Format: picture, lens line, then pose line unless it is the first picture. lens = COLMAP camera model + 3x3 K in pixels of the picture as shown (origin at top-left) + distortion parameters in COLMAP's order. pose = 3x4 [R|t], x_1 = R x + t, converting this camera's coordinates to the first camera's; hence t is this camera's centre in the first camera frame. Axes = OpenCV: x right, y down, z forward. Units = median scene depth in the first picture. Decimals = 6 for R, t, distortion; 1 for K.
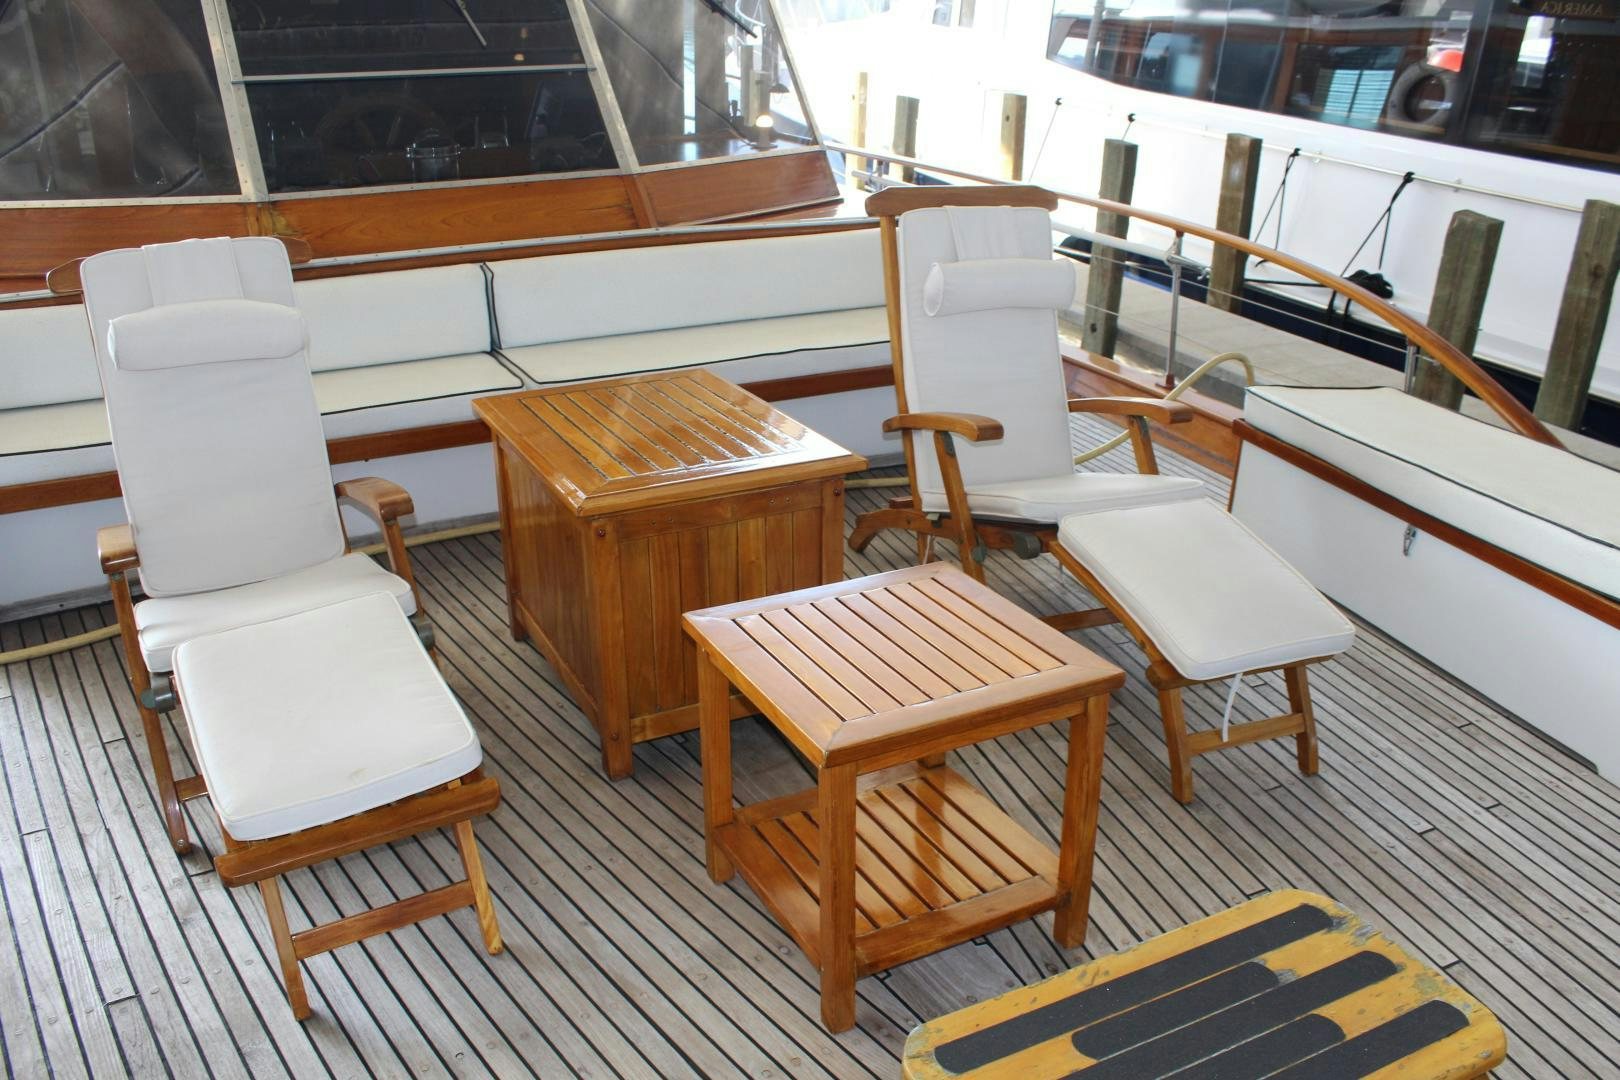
lens RADIAL K [[1294.3, 0, 810.0], [0, 1294.3, 540.0], [0, 0, 1]] dist [-0.089747, -0.000049]
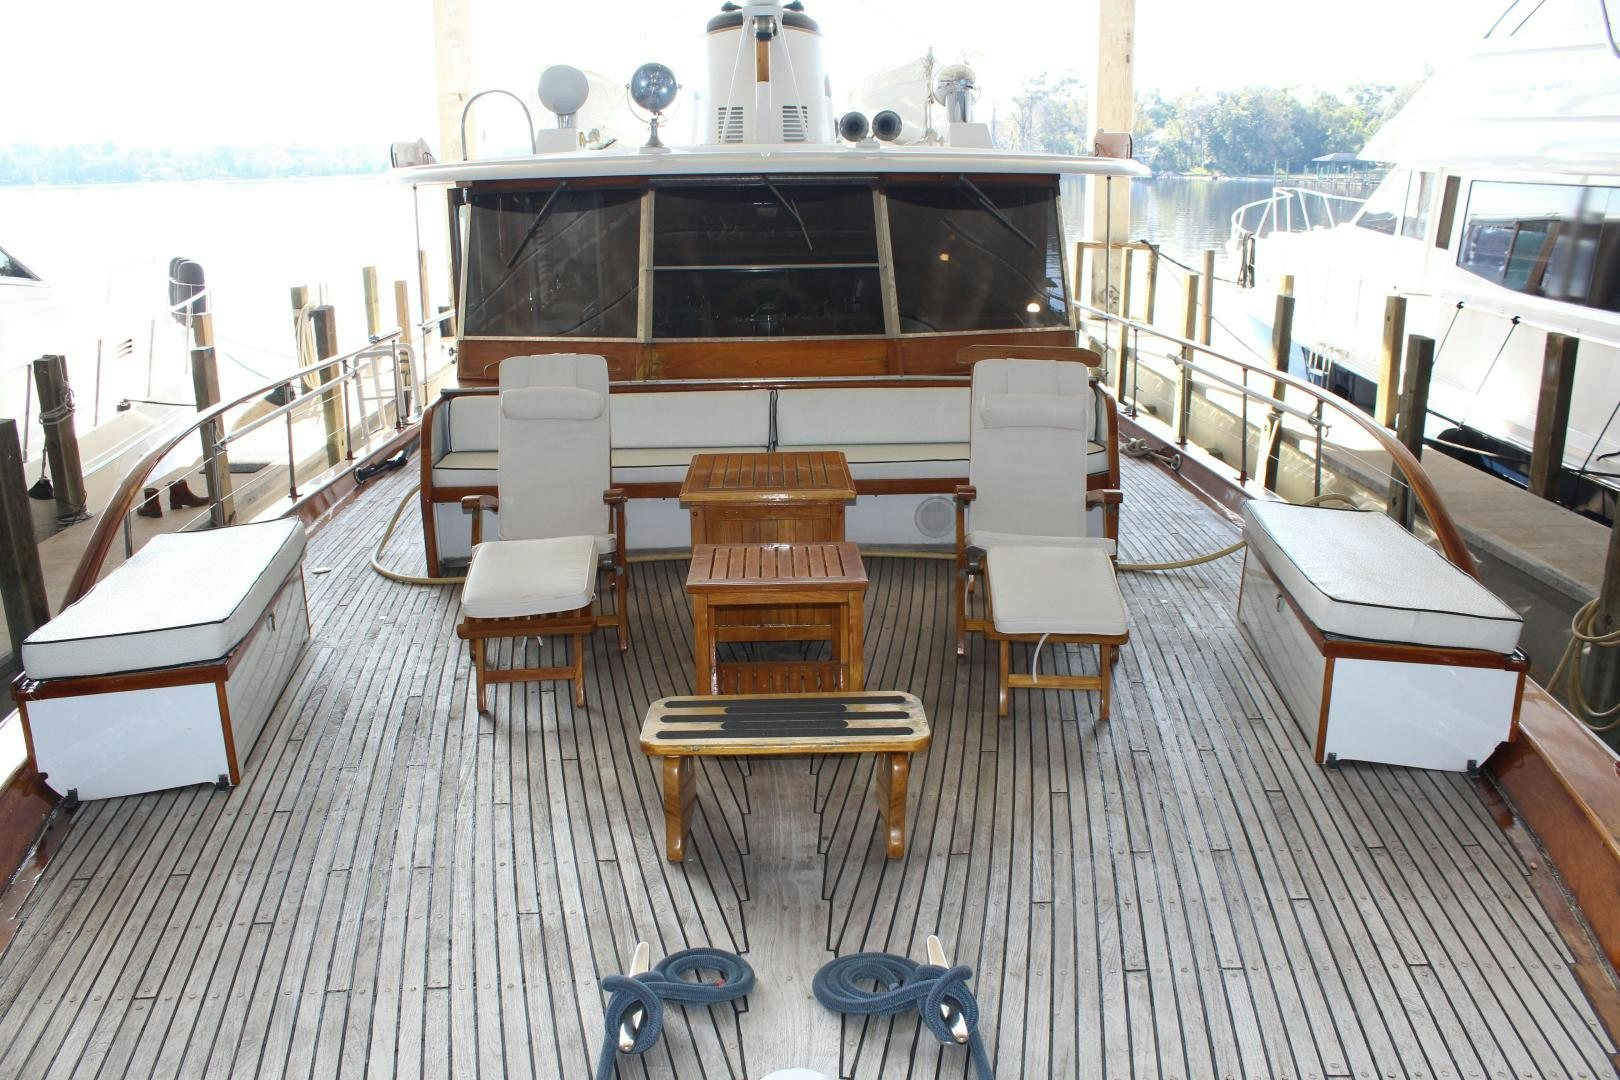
lens RADIAL K [[1294.3, 0, 810.0], [0, 1294.3, 540.0], [0, 0, 1]] dist [-0.089747, -0.000049]
pose [[0.902474, 0.090355, -0.421161, 0.407953], [-0.151092, 0.982031, -0.113080, 0.116101], [0.403376, 0.165686, 0.899909, -0.307222]]
